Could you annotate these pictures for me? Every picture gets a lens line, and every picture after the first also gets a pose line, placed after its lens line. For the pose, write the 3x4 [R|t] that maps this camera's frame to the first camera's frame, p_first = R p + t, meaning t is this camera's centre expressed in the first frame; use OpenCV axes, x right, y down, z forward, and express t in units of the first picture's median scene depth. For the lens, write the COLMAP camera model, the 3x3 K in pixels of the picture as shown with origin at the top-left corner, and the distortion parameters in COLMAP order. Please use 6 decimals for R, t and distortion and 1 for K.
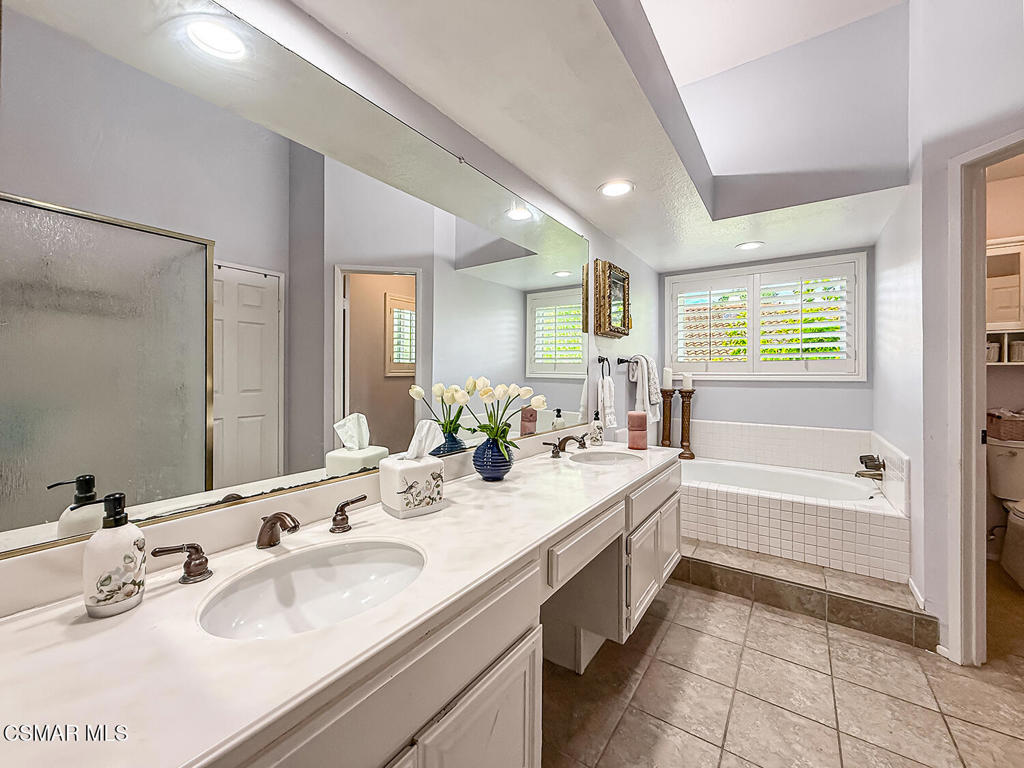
lens RADIAL K [[417.0, 0, 514.4], [0, 417.0, 373.4], [0, 0, 1]] dist [0.000258, 0.000337]
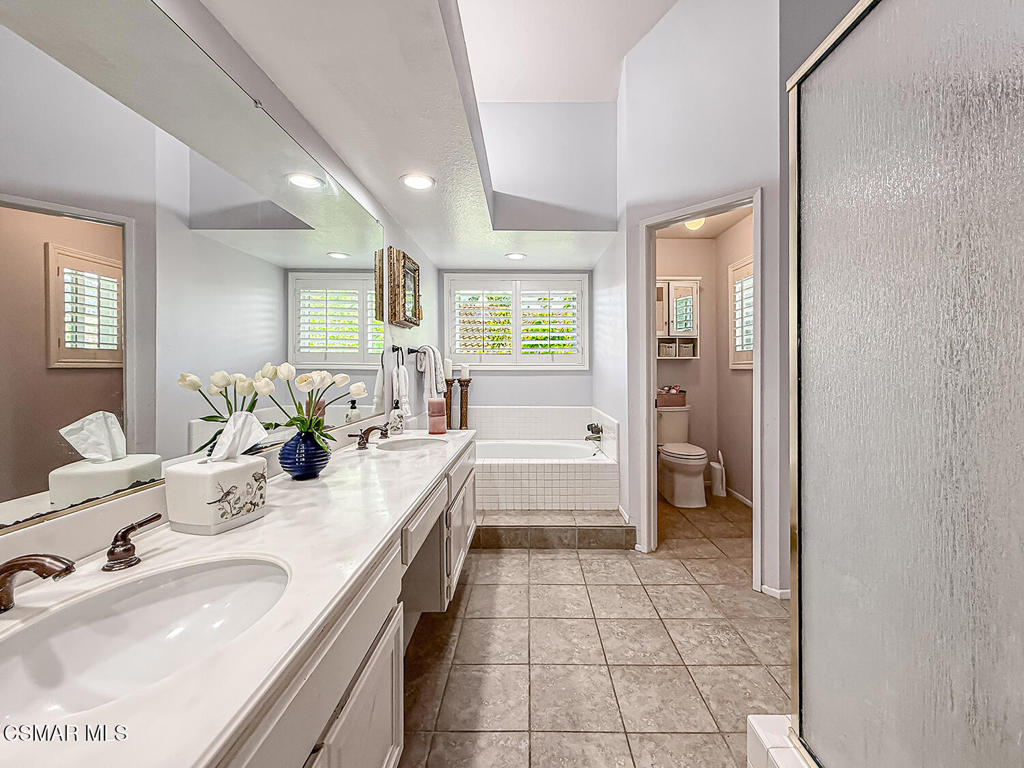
lens RADIAL K [[419.7, 0, 539.0], [0, 419.7, 368.9], [0, 0, 1]] dist [-0.000412, 0.000190]
pose [[0.811598, -0.004199, 0.584201, -0.115826], [0.001769, 0.999987, 0.004731, 0.012872], [-0.584214, -0.002806, 0.811595, -0.011475]]
